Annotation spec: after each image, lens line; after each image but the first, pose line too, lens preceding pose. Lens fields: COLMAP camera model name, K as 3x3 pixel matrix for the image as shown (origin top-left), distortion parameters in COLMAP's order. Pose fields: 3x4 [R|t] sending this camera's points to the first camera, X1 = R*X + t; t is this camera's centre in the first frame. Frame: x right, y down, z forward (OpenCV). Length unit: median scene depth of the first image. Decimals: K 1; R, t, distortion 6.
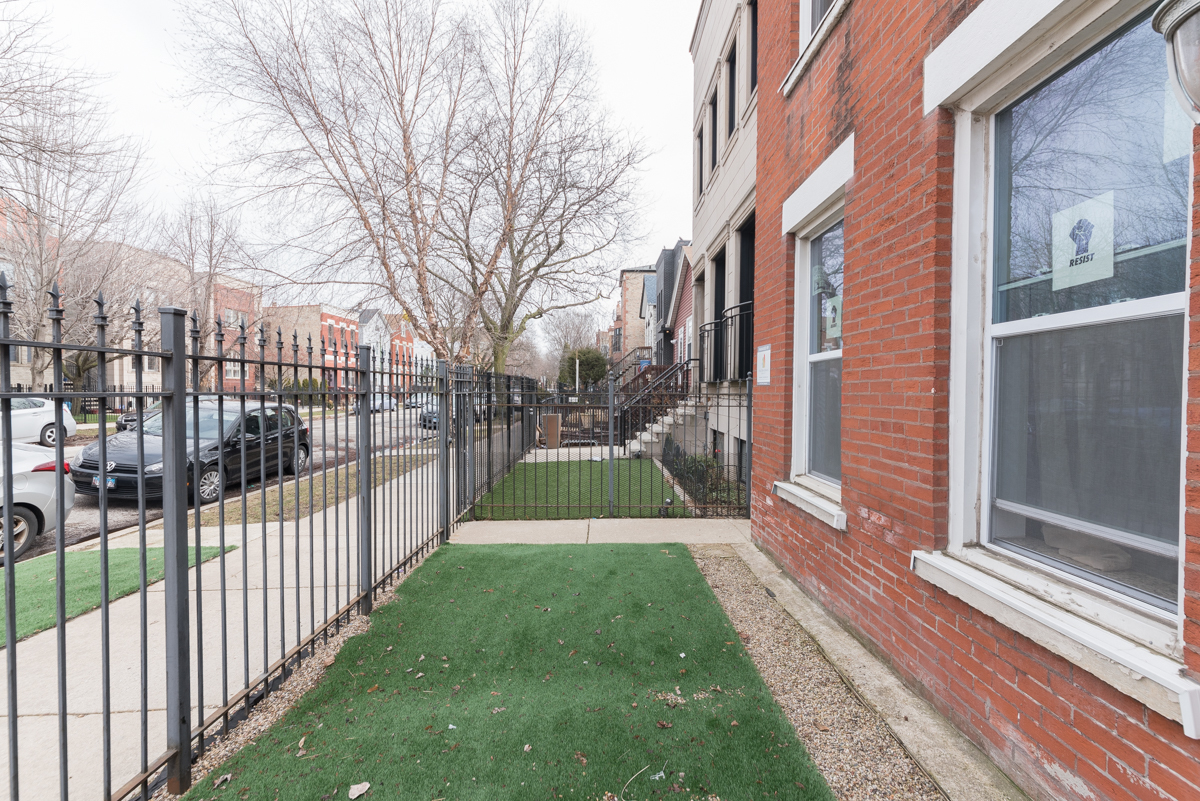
lens RADIAL K [[509.3, 0, 599.7], [0, 509.3, 401.3], [0, 0, 1]] dist [0.004151, 0.000050]
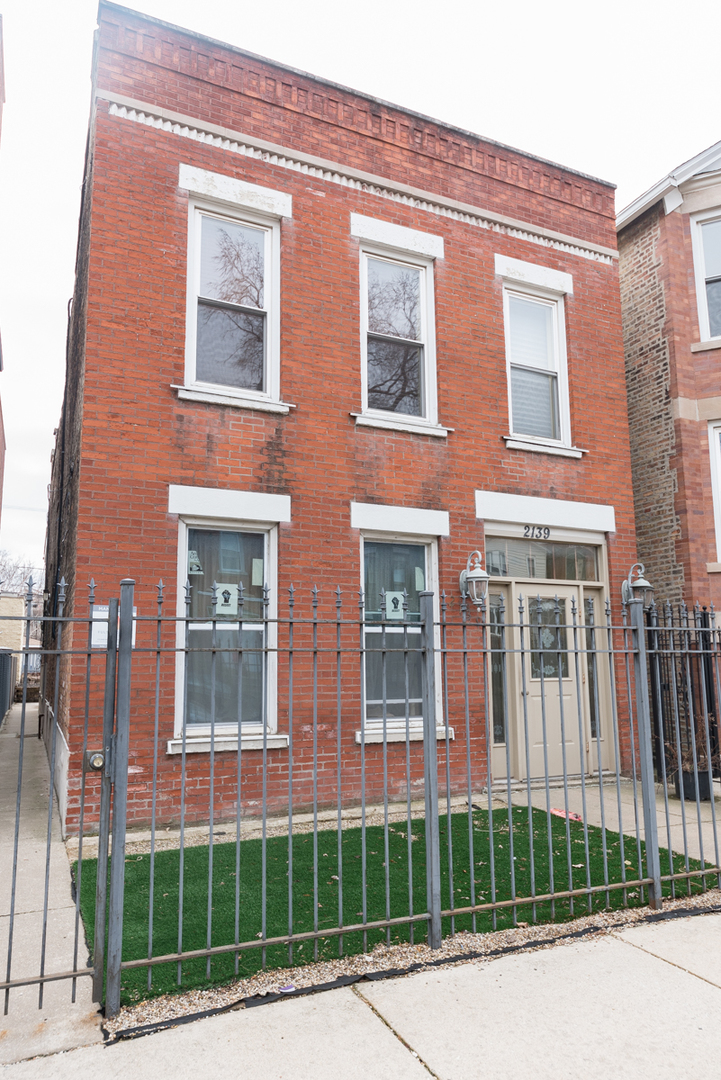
lens RADIAL K [[708.4, 0, 359.9], [0, 708.4, 543.0], [0, 0, 1]] dist [0.000488, 0.000031]
pose [[-0.414589, 0.140786, 0.899052, -1.896390], [0.016840, 0.988978, -0.147102, -0.041513], [-0.909853, -0.045847, -0.412390, 2.007103]]
